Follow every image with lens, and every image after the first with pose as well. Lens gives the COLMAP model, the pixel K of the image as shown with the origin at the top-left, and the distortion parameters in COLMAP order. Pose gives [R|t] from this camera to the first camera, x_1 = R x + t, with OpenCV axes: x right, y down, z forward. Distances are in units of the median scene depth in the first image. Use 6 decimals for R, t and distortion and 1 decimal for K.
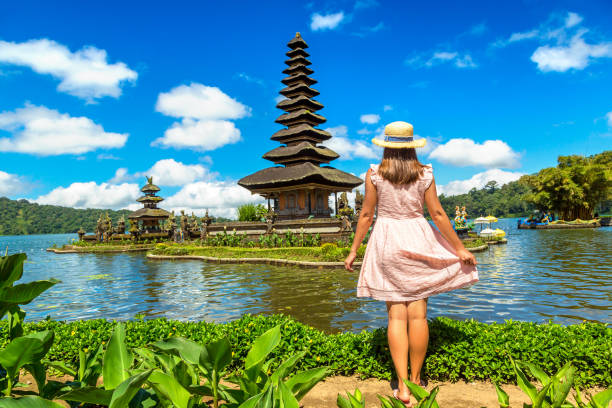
lens RADIAL K [[429.0, 0, 300.5], [0, 429.0, 200.6], [0, 0, 1]] dist [0.019229, -0.003310]
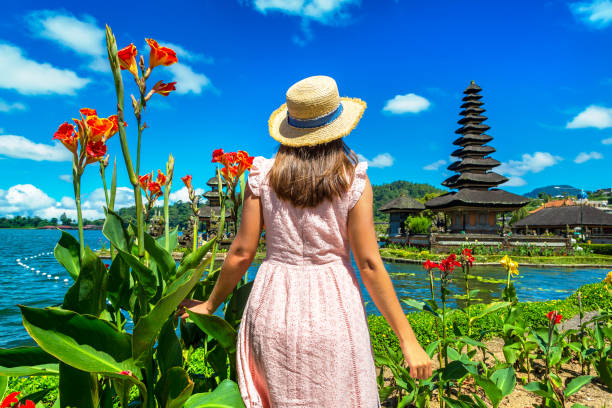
lens RADIAL K [[451.7, 0, 299.3], [0, 451.7, 206.6], [0, 0, 1]] dist [0.042142, 0.000669]
pose [[0.712092, 0.088253, 0.696517, -1.312263], [-0.082218, 0.995724, -0.042108, 0.064592], [-0.697255, -0.027281, 0.716303, 0.433259]]
